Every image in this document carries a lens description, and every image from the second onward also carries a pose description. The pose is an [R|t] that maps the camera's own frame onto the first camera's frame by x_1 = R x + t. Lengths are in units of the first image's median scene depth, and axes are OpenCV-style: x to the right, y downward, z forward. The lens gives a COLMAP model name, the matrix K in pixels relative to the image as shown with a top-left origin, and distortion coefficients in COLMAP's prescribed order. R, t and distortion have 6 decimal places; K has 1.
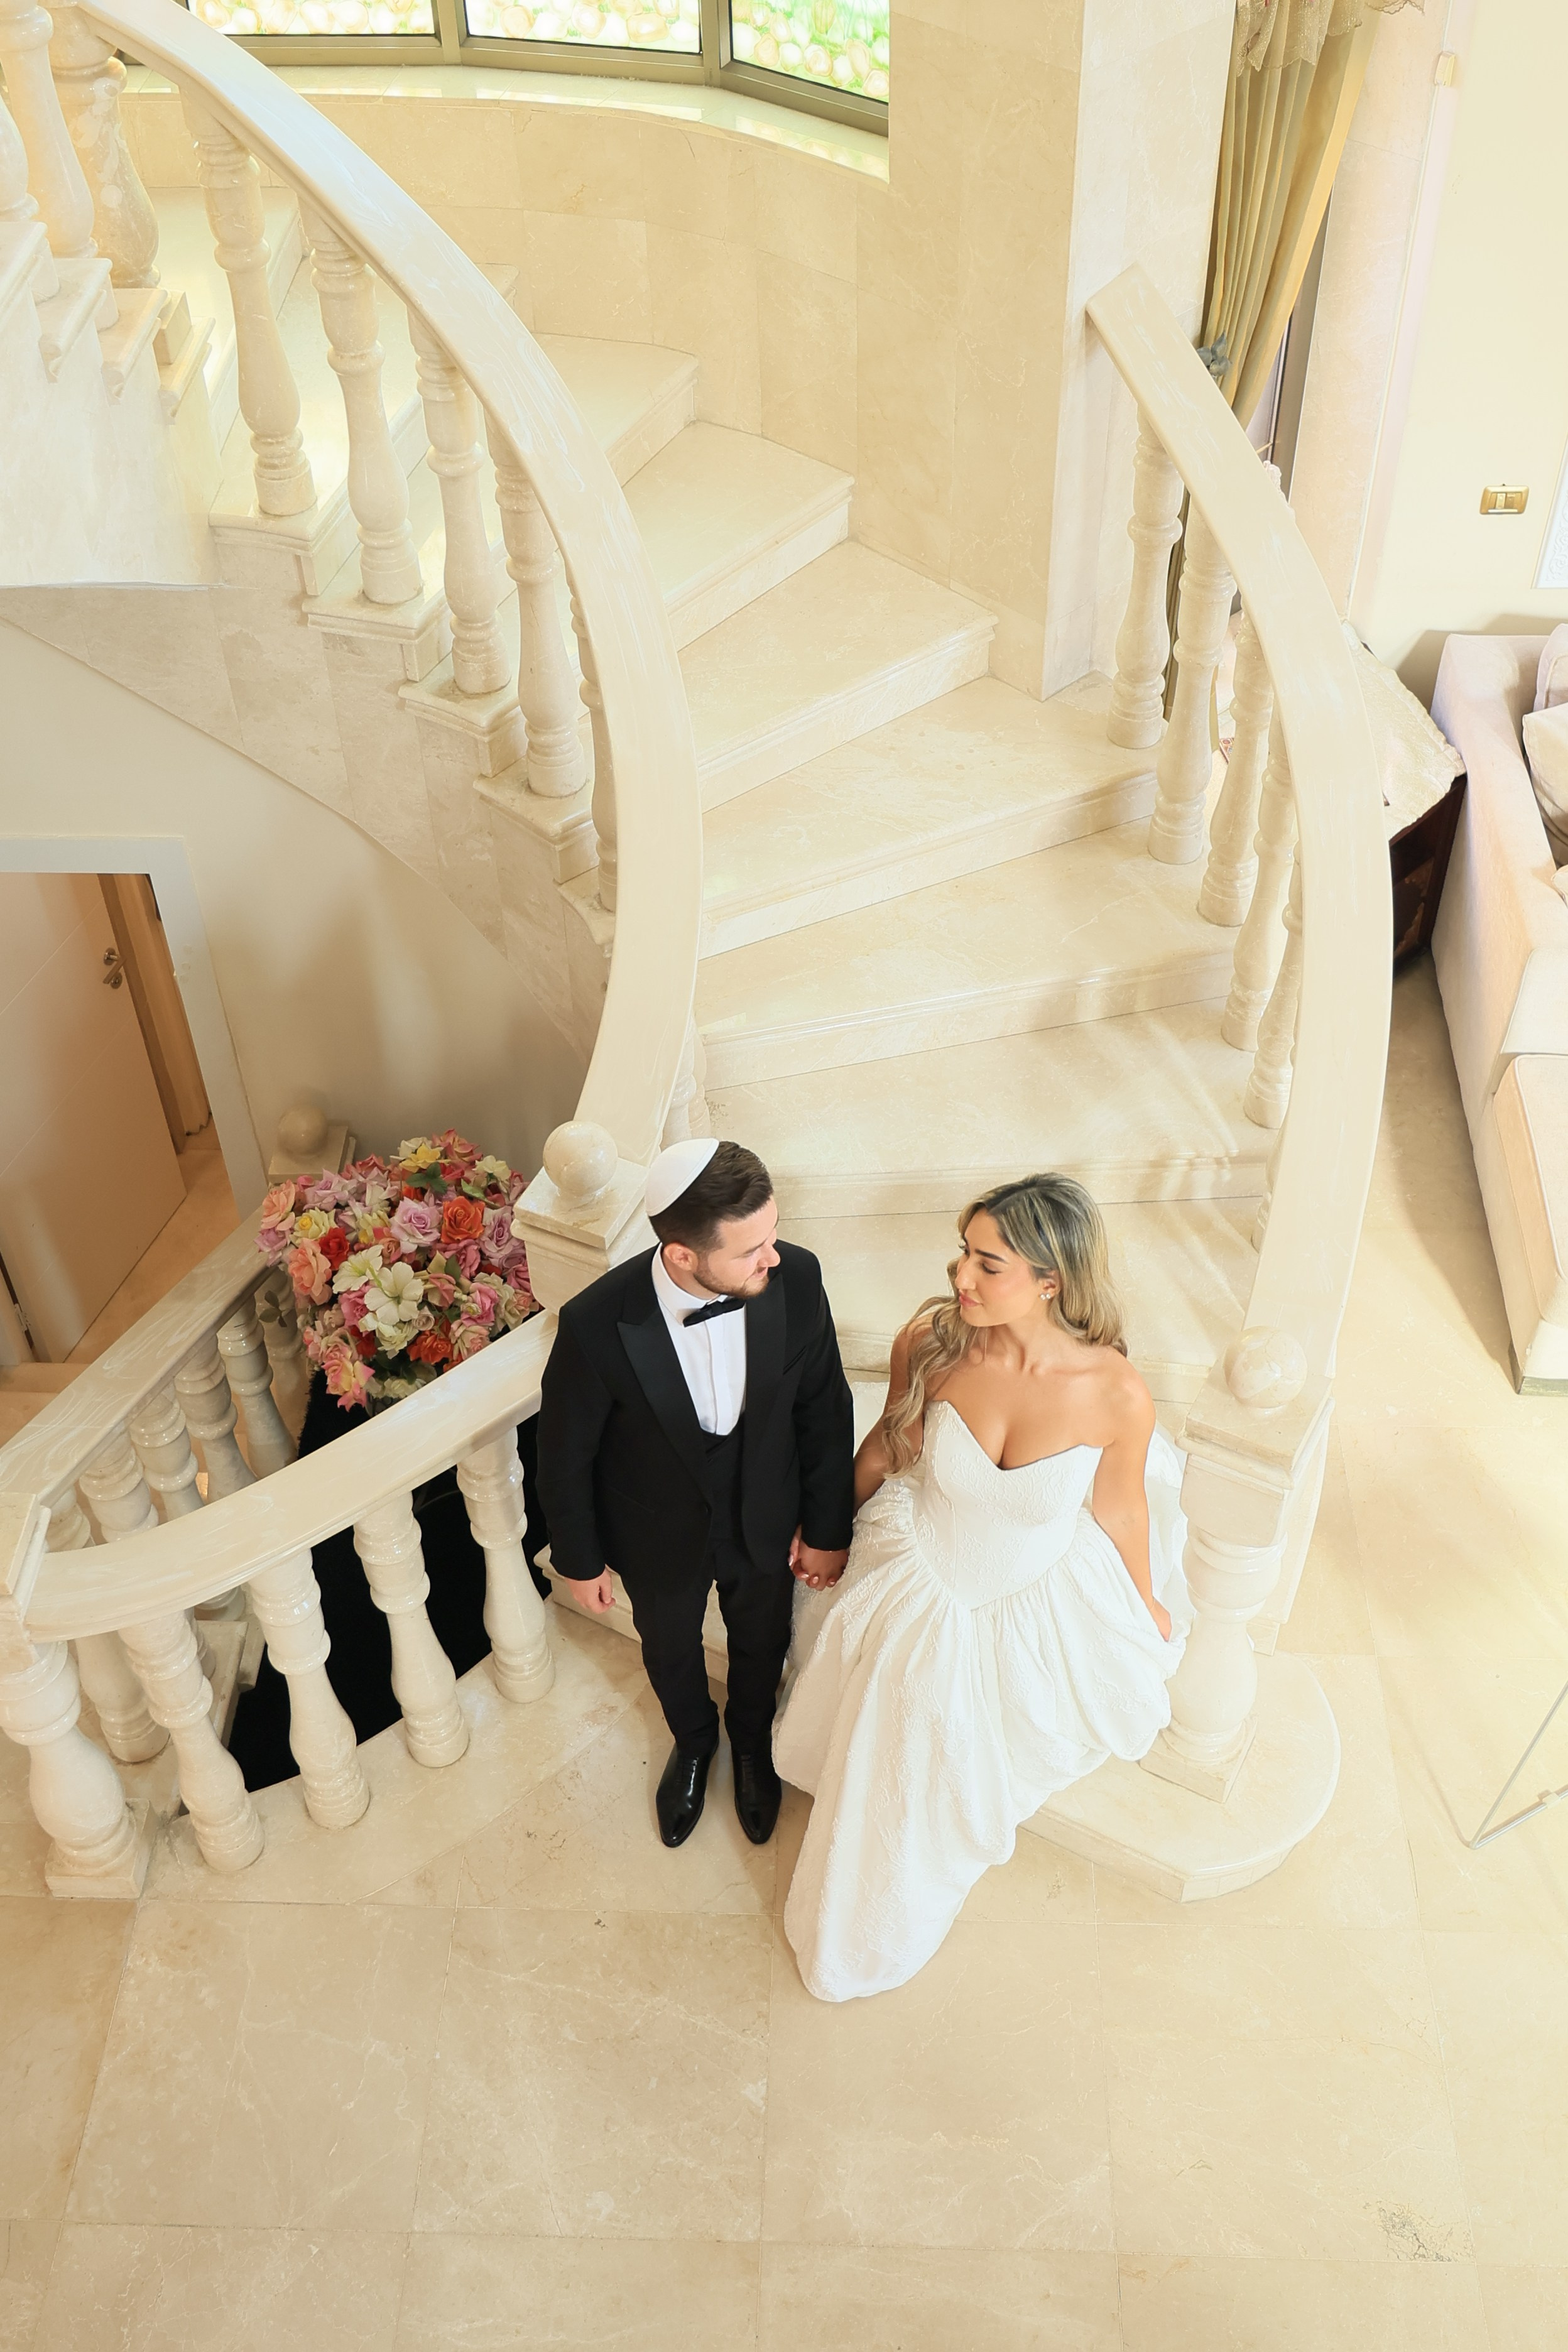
lens RADIAL K [[2368.4, 0, 784.0], [0, 2368.4, 1176.0], [0, 0, 1]] dist [-0.002217, 0.029299]
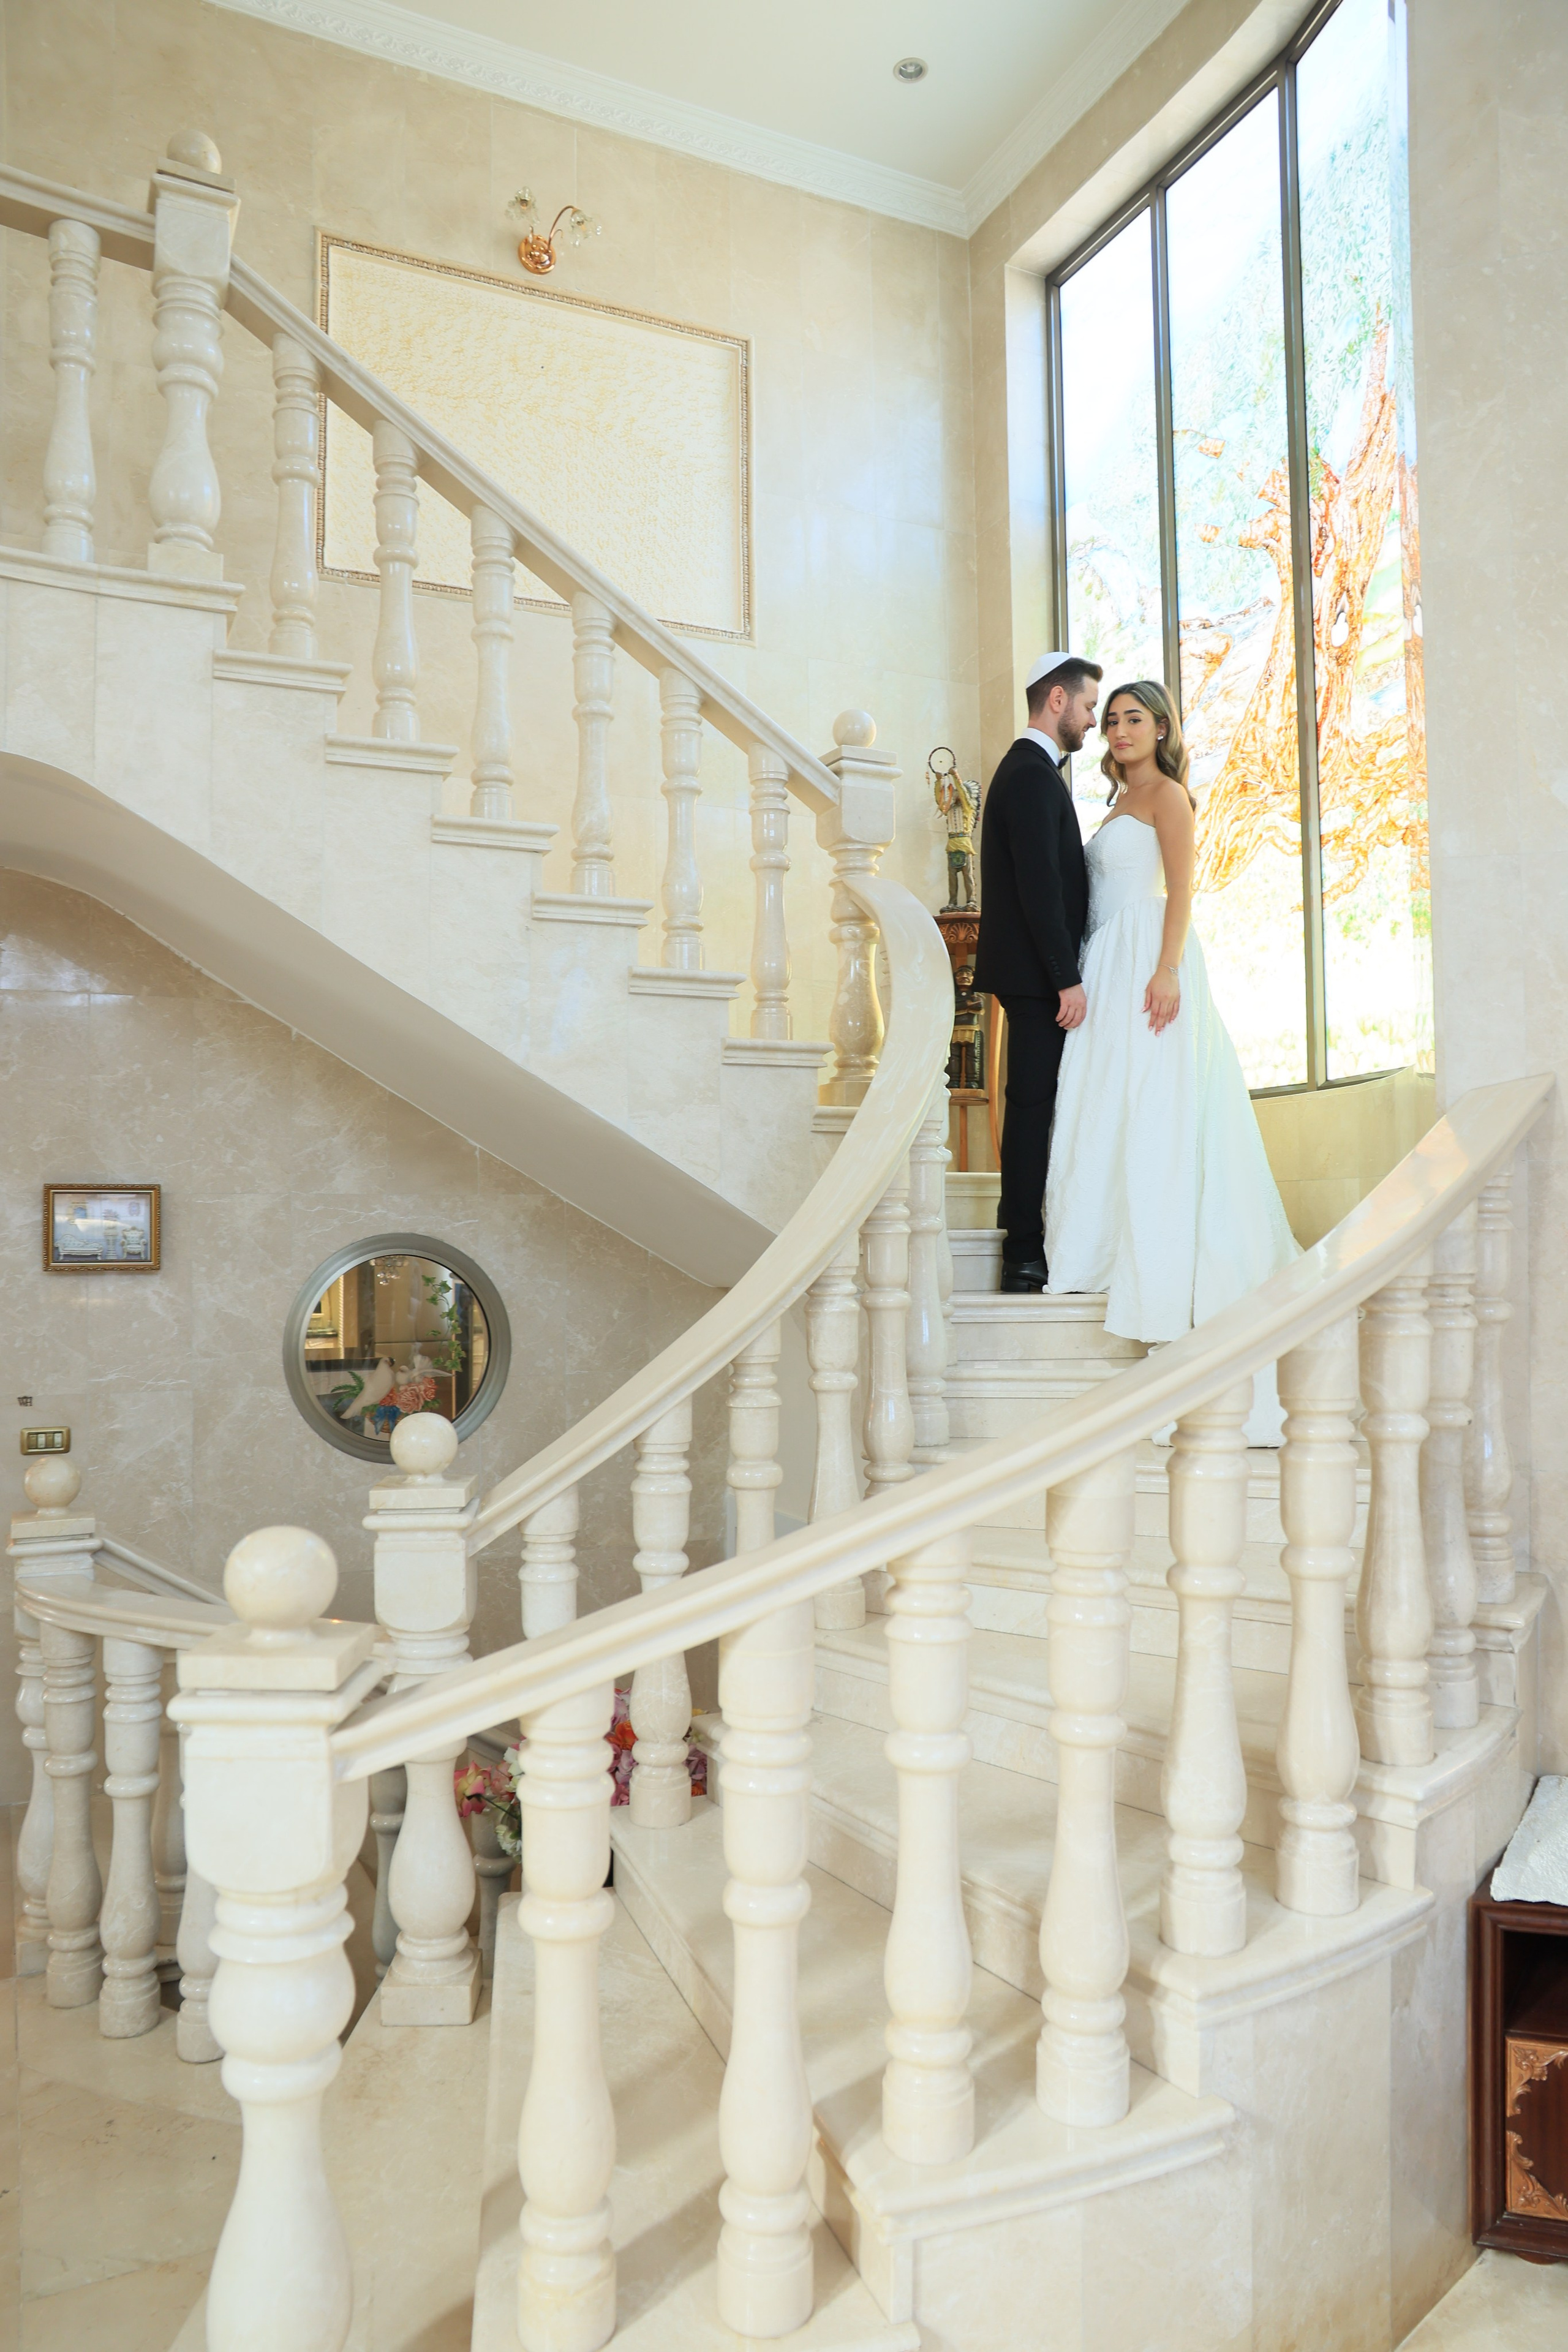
lens RADIAL K [[1616.6, 0, 778.8], [0, 1616.6, 1195.7], [0, 0, 1]] dist [-0.130445, 0.105193]
pose [[0.471456, 0.000157, -0.881889, 0.536614], [-0.626568, 0.703773, -0.334837, 0.046688], [0.620598, 0.710425, 0.331897, 0.617940]]
